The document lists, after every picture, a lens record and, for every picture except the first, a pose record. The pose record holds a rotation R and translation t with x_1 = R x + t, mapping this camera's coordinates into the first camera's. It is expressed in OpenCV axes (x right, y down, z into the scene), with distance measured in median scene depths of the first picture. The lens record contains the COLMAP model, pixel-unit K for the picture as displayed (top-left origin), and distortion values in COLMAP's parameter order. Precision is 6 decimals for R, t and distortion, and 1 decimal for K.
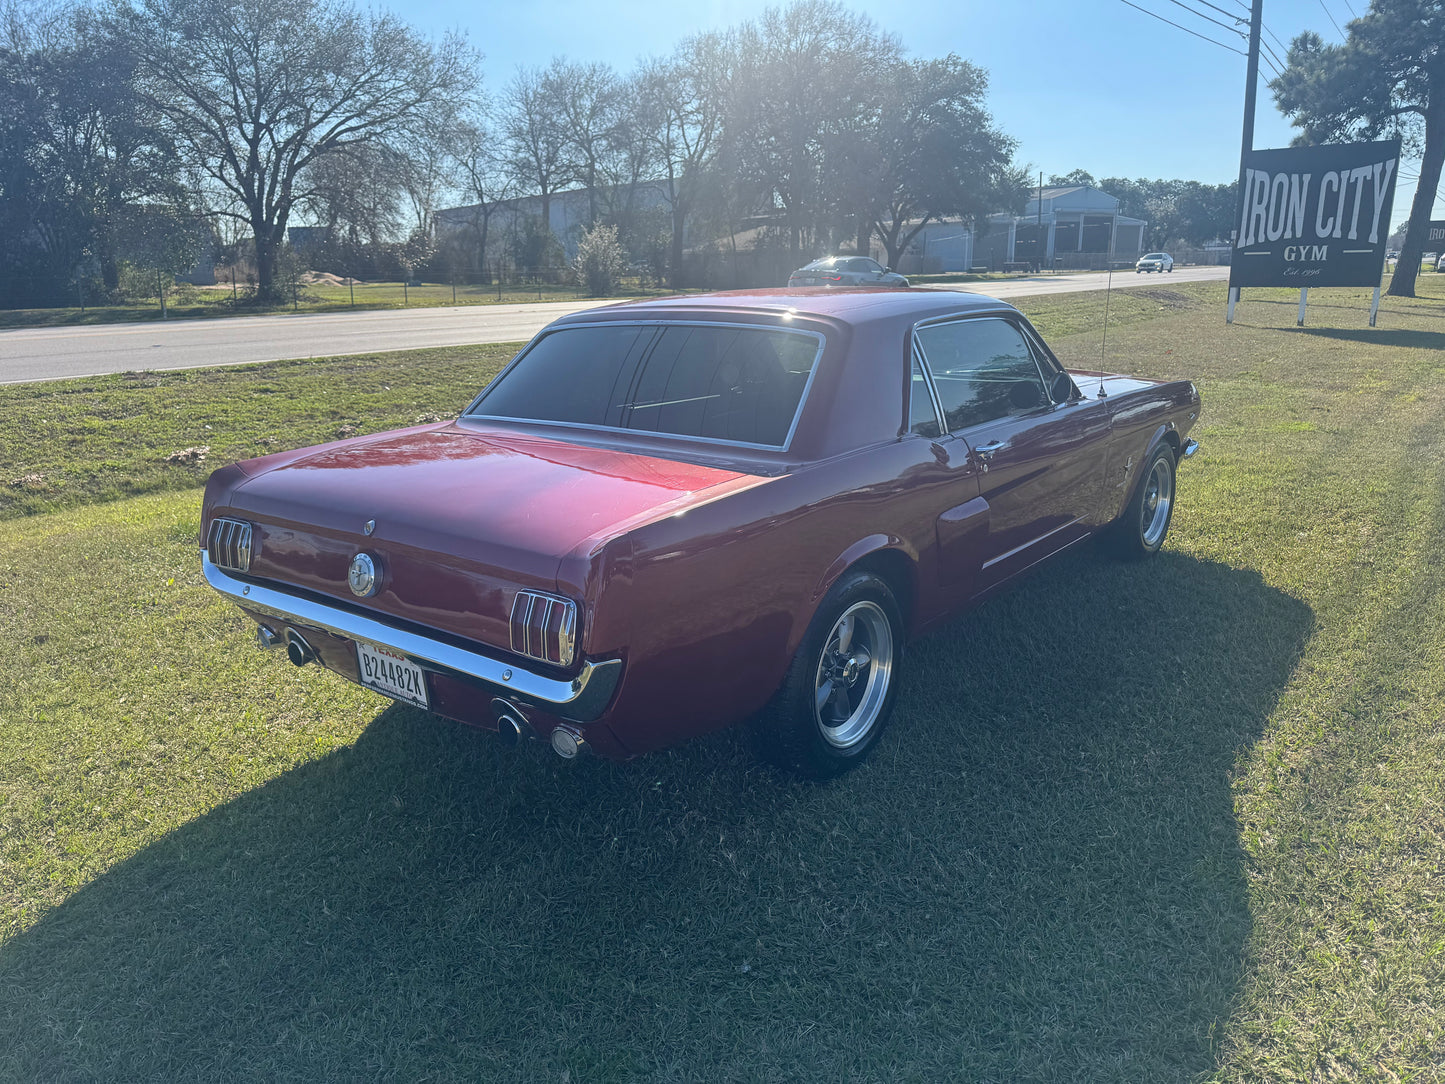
lens RADIAL K [[1059.2, 0, 722.5], [0, 1059.2, 542.0], [0, 0, 1]] dist [-0.008806, -0.002415]
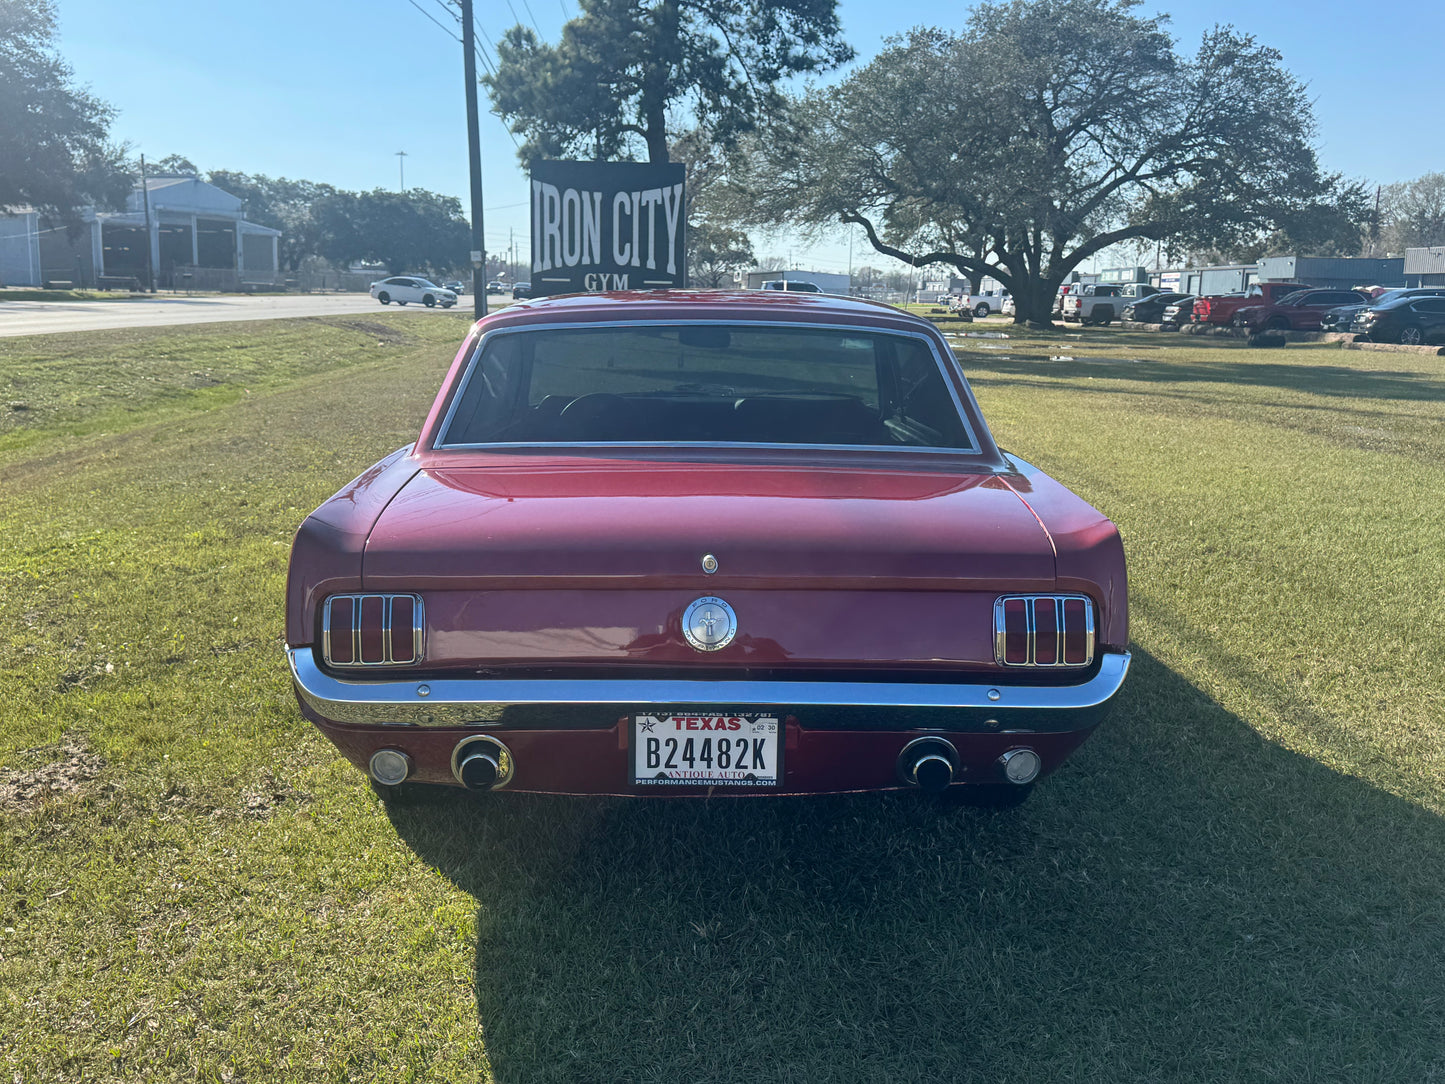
lens RADIAL K [[1458.3, 0, 728.5], [0, 1458.3, 541.7], [0, 0, 1]] dist [0.159456, -0.340767]
pose [[0.764675, -0.071961, 0.640385, -0.123390], [0.126920, 0.991099, -0.040182, 0.001829], [-0.631793, 0.112004, 0.767002, 0.017454]]
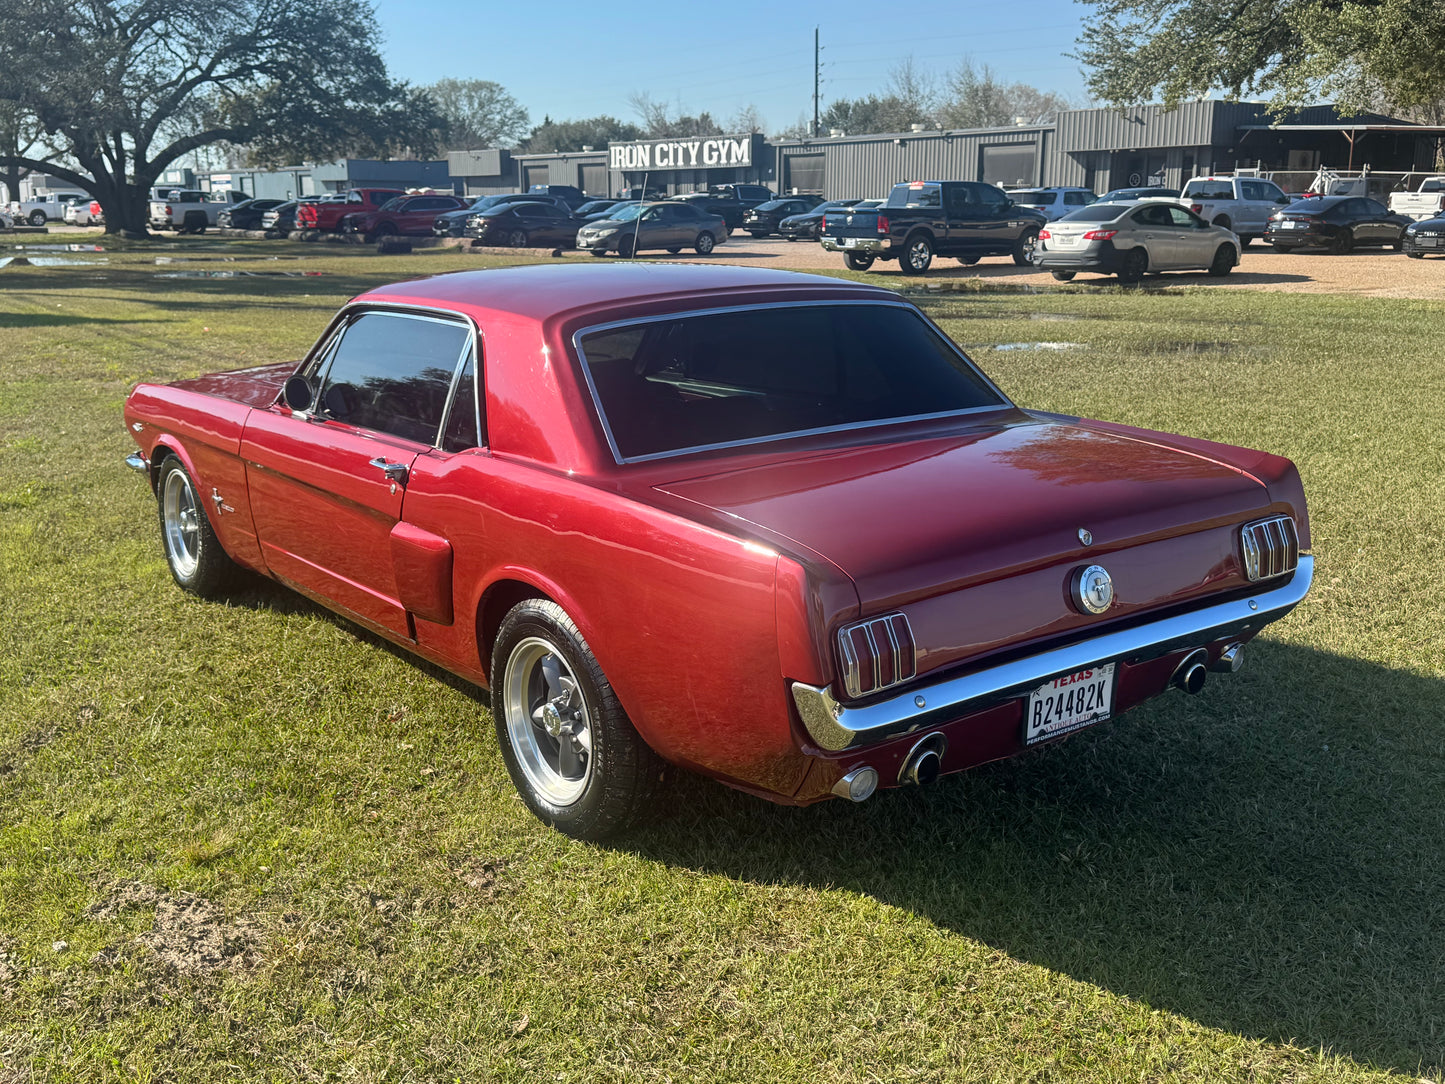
lens RADIAL K [[1458.3, 0, 728.5], [0, 1458.3, 541.7], [0, 0, 1]] dist [0.159456, -0.340767]
pose [[0.242875, -0.198601, 0.949510, -0.190021], [0.241306, 0.960420, 0.139159, -0.030510], [-0.939566, 0.195324, 0.281185, 0.112407]]
